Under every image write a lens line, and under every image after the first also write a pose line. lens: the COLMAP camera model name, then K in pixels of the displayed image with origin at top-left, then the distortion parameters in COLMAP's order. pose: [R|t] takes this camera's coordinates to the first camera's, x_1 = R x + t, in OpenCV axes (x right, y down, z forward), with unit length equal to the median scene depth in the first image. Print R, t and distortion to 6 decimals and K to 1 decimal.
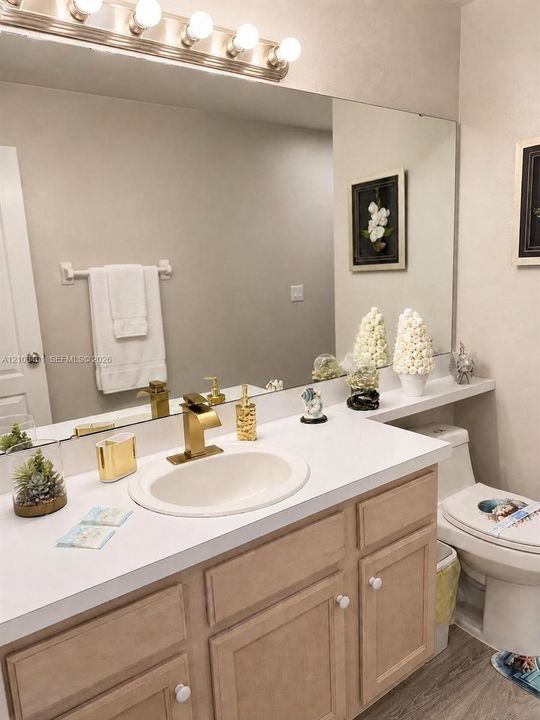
lens RADIAL K [[508.9, 0, 270.2], [0, 508.9, 369.9], [0, 0, 1]] dist [0.133696, -0.169710]
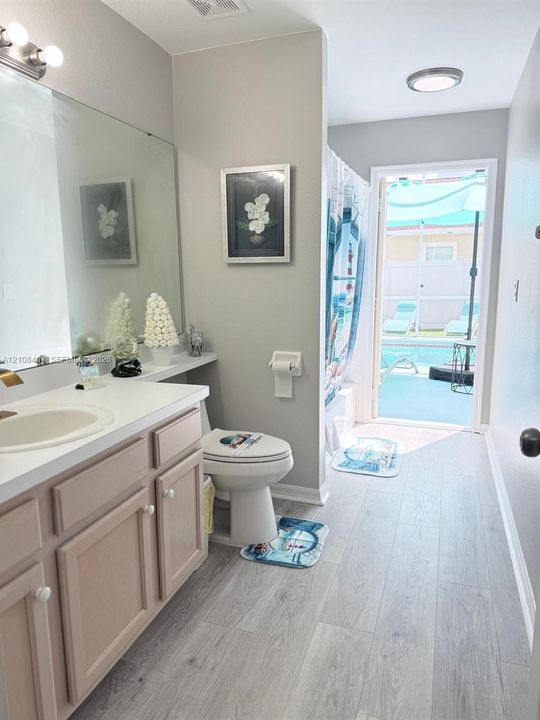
lens RADIAL K [[506.0, 0, 270.0], [0, 506.0, 360.0], [0, 0, 1]] dist [0.096960, -0.000892]
pose [[0.829121, -0.060131, 0.555826, -0.185300], [0.084636, 0.996241, -0.018475, 0.084251], [-0.552625, 0.062361, 0.831094, -0.140096]]
